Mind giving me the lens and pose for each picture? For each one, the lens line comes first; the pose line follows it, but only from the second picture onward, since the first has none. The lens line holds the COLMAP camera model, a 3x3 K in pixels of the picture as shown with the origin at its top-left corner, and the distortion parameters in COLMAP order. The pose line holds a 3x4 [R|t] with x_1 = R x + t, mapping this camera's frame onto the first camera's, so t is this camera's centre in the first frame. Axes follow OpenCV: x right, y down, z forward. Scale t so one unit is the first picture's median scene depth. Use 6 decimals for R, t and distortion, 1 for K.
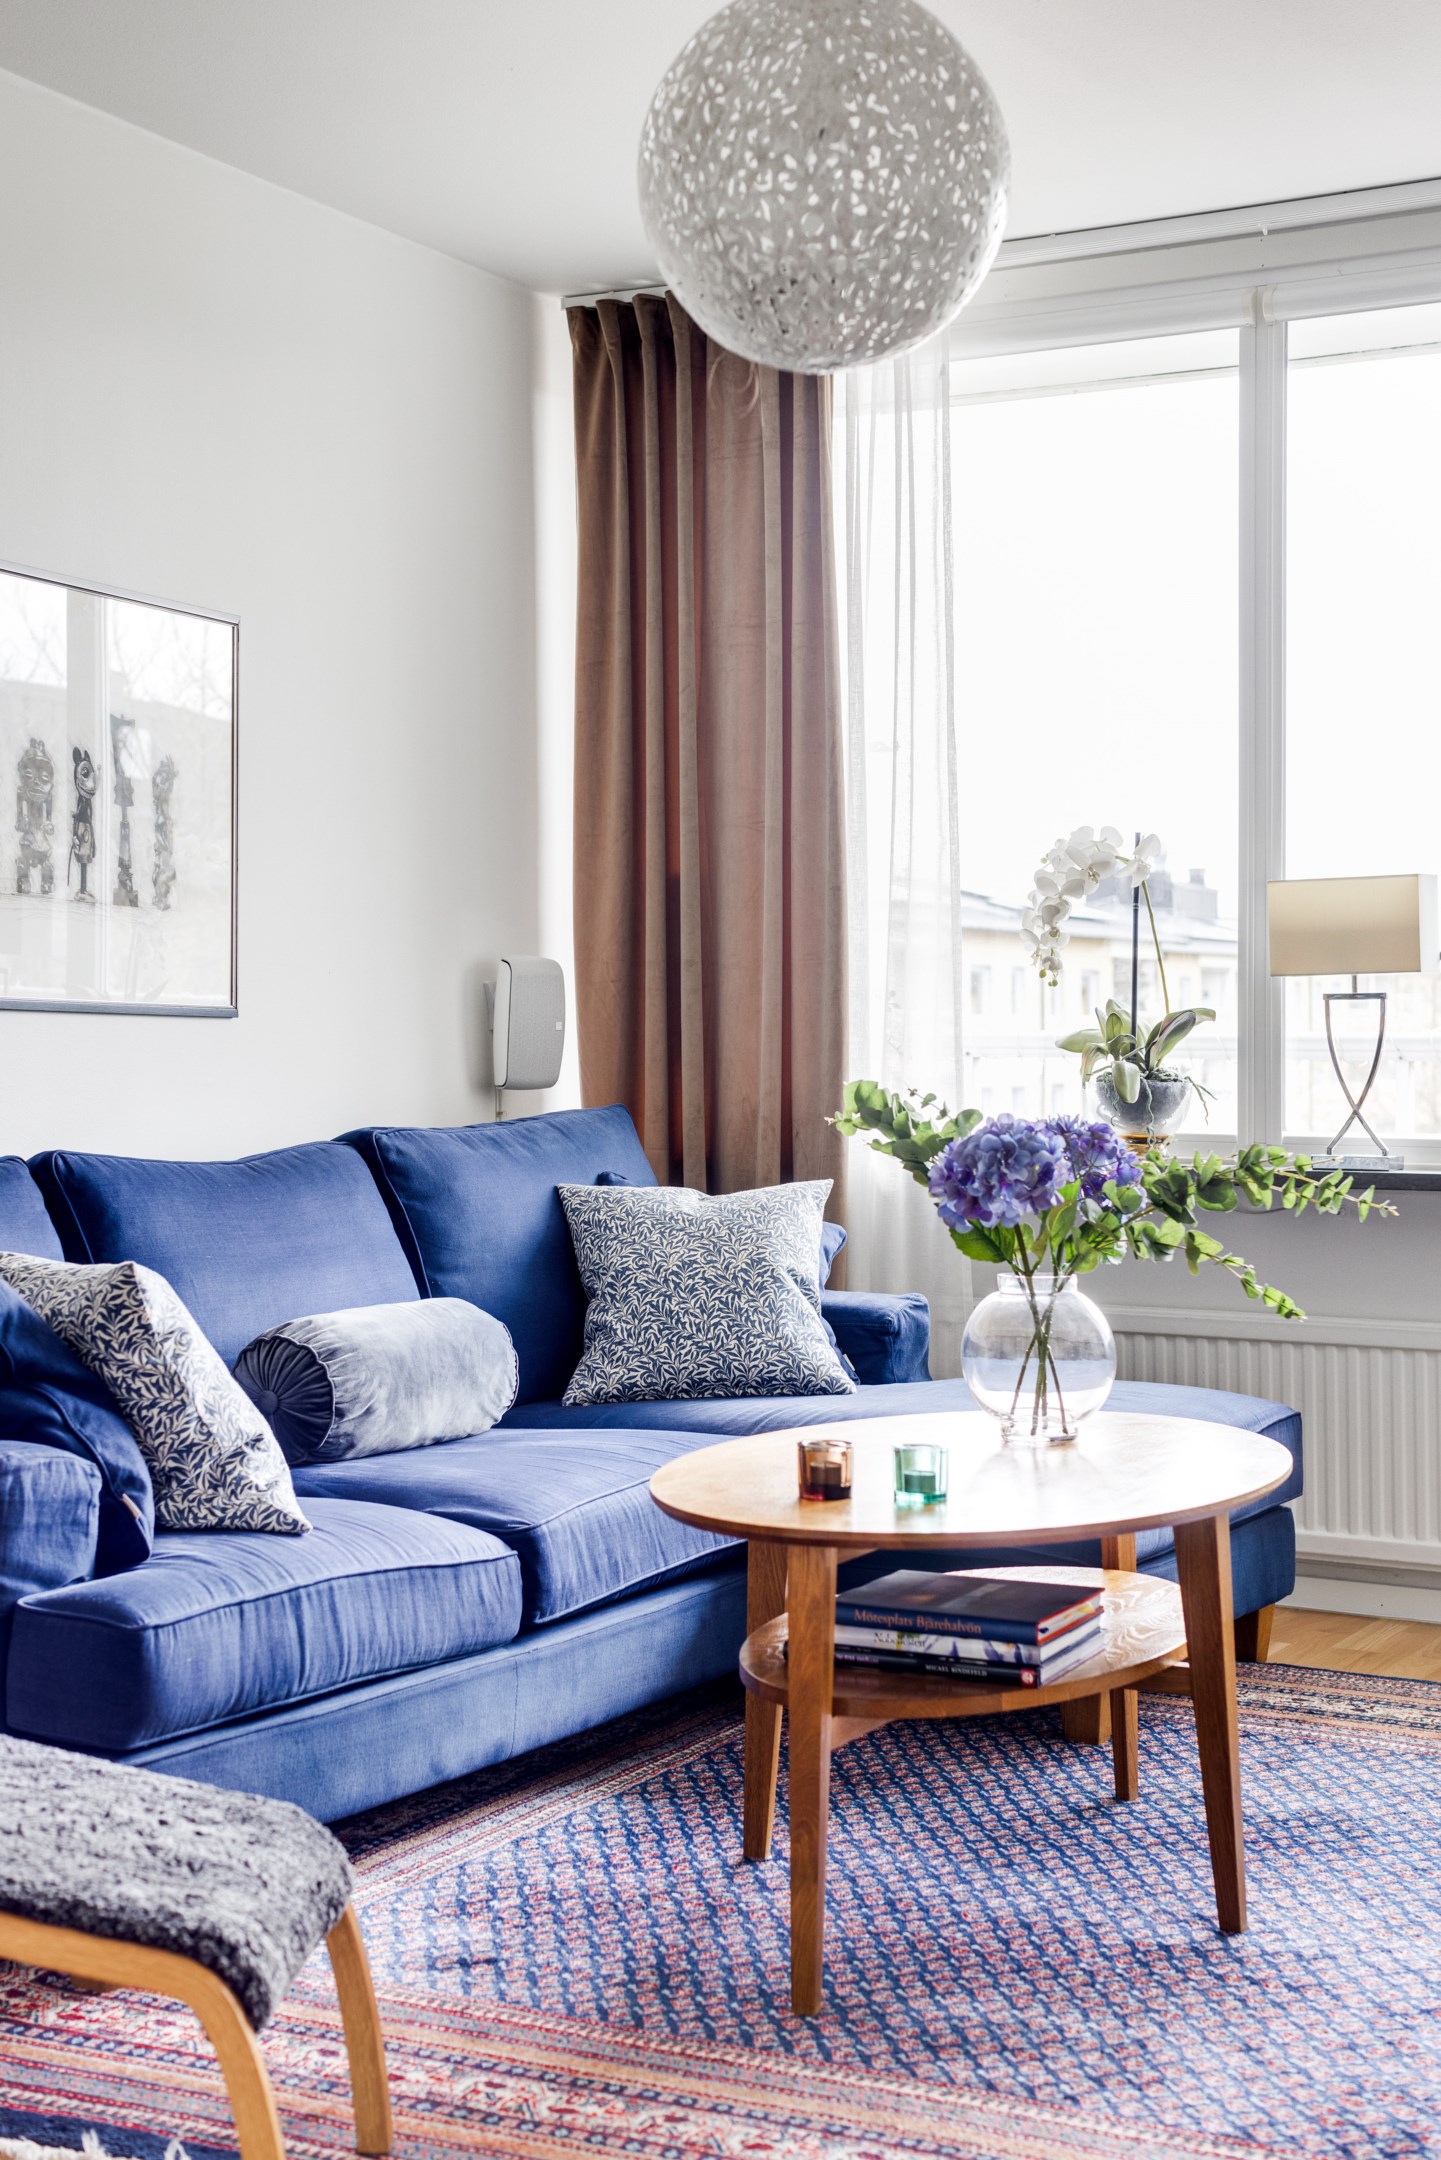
lens RADIAL K [[3066.9, 0, 671.6], [0, 3066.9, 1085.6], [0, 0, 1]] dist [0.100200, 0.000000]
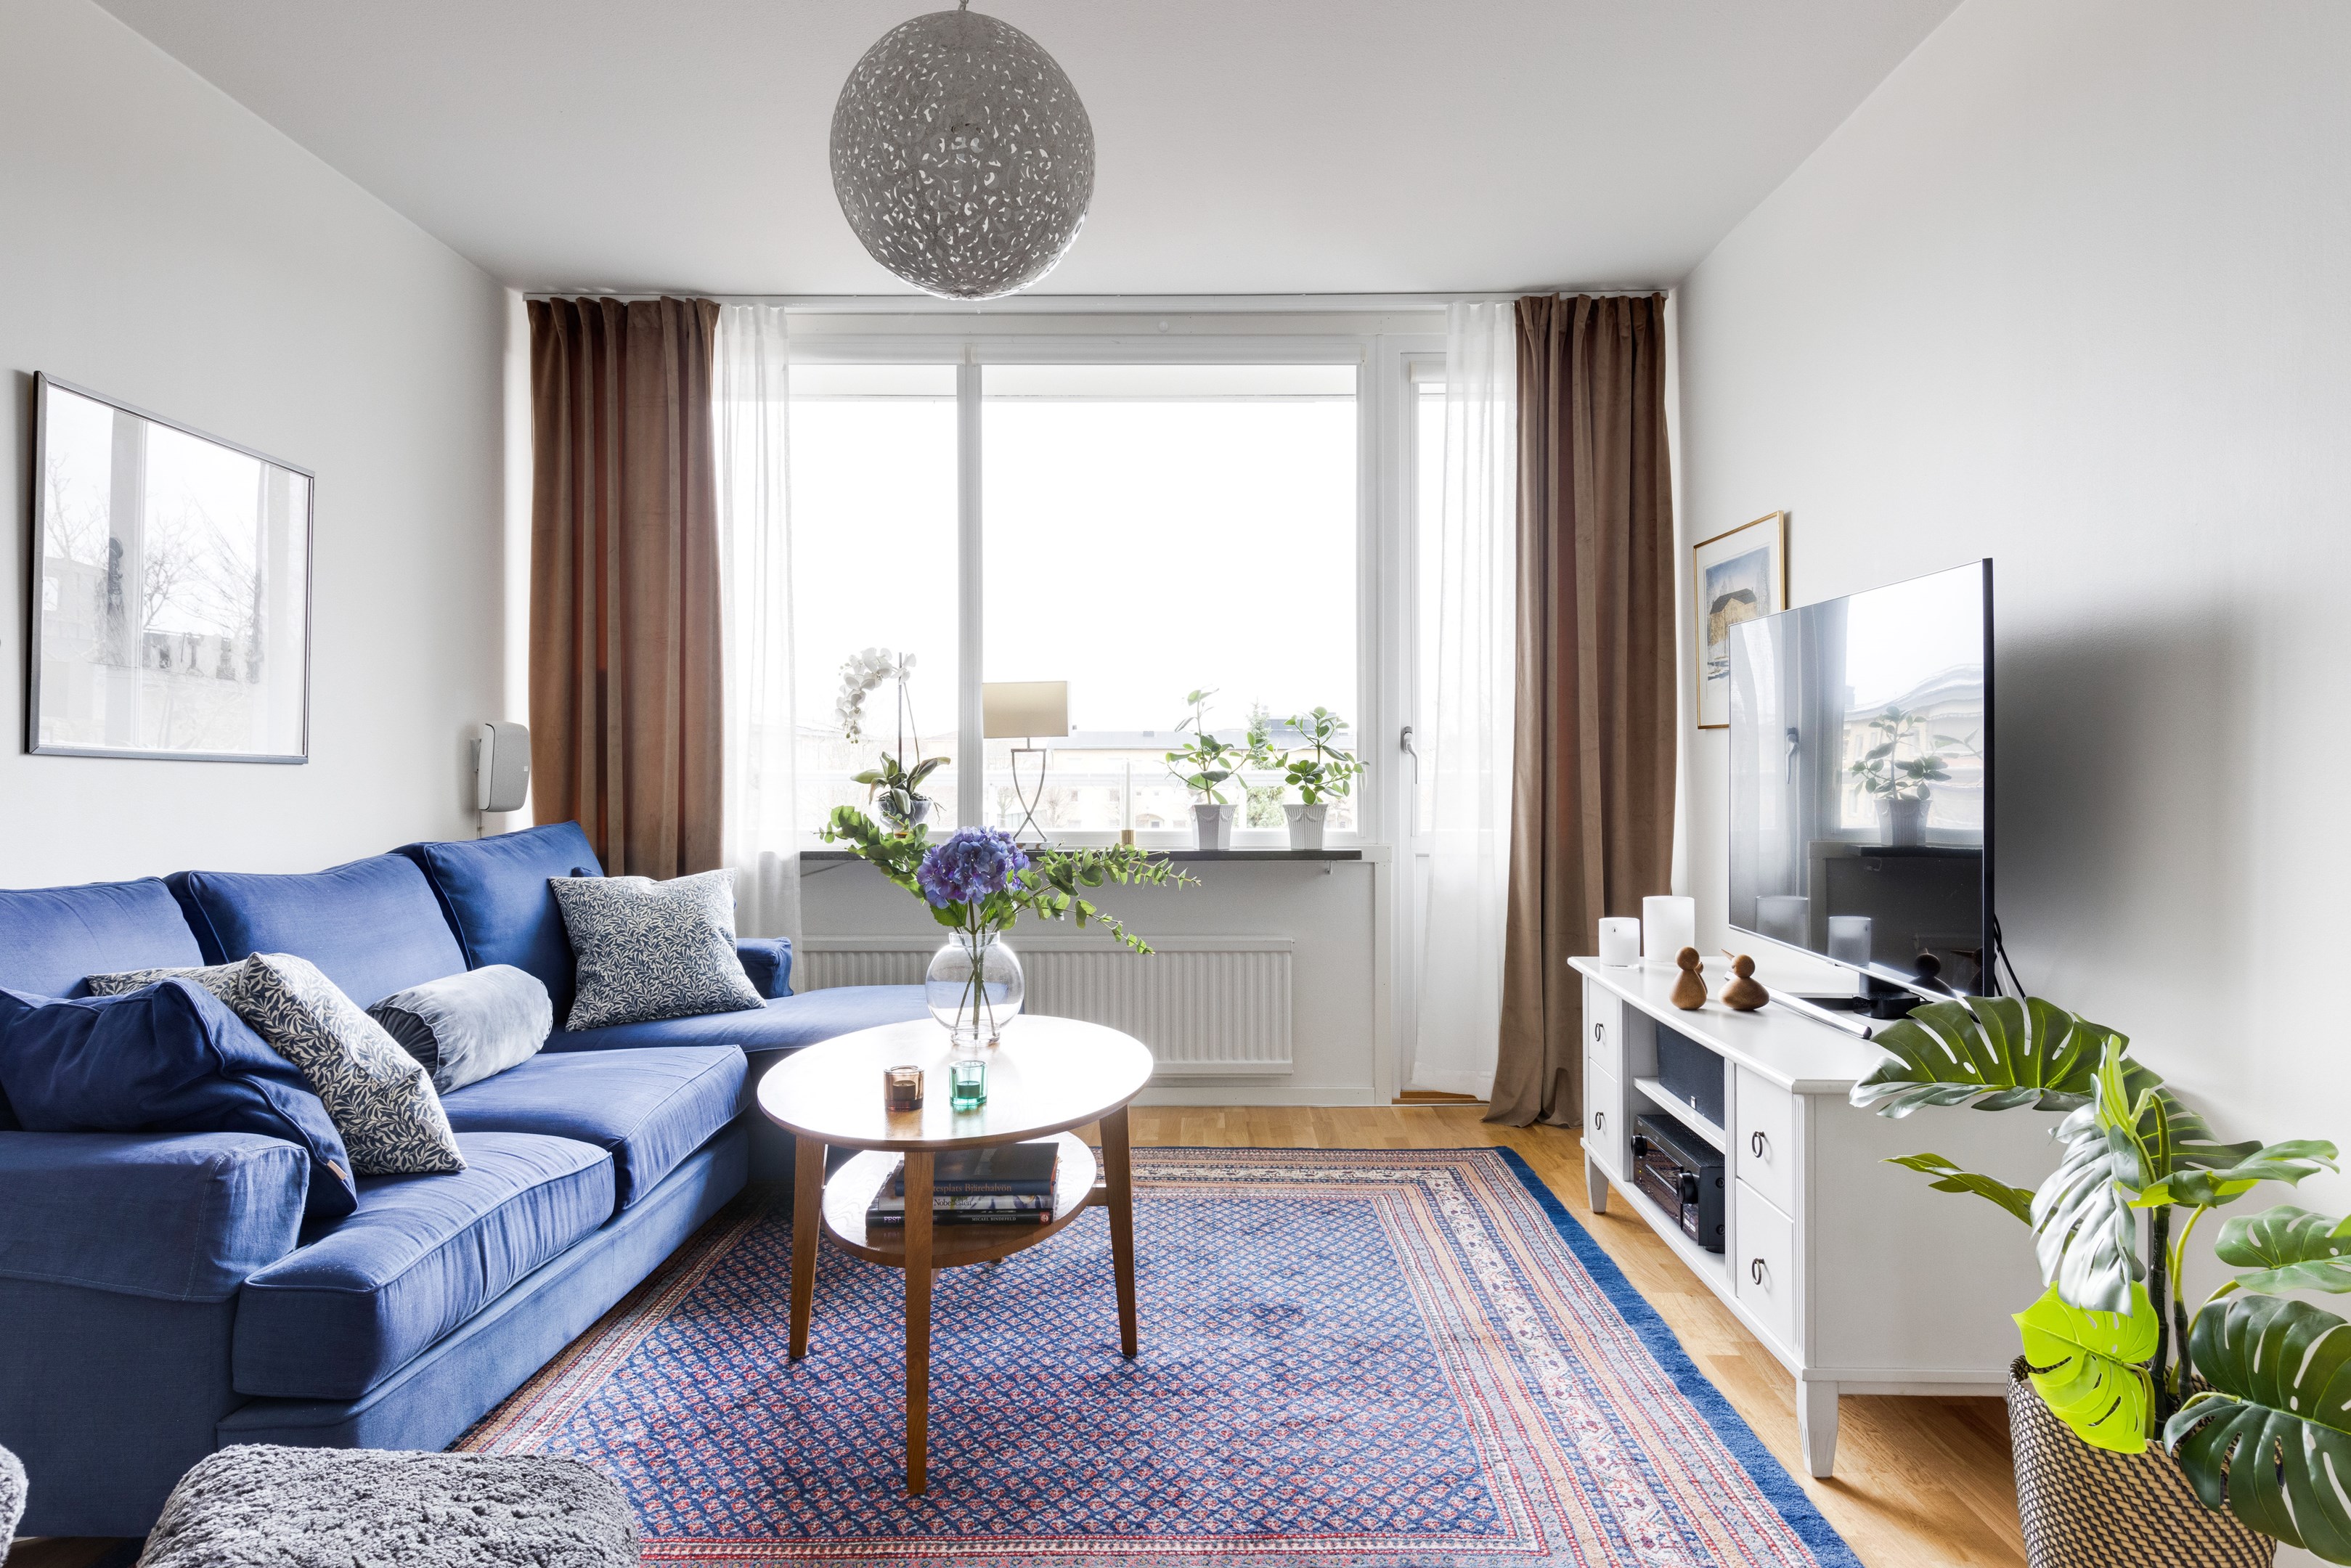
lens RADIAL K [[1480.7, 0, 1134.2], [0, 1480.7, 742.6], [0, 0, 1]] dist [-0.007208, 0.006077]
pose [[0.885704, 0.004740, 0.464227, -0.123634], [0.011934, 0.999385, -0.032972, -0.005728], [-0.464098, 0.034744, 0.885102, 0.256669]]
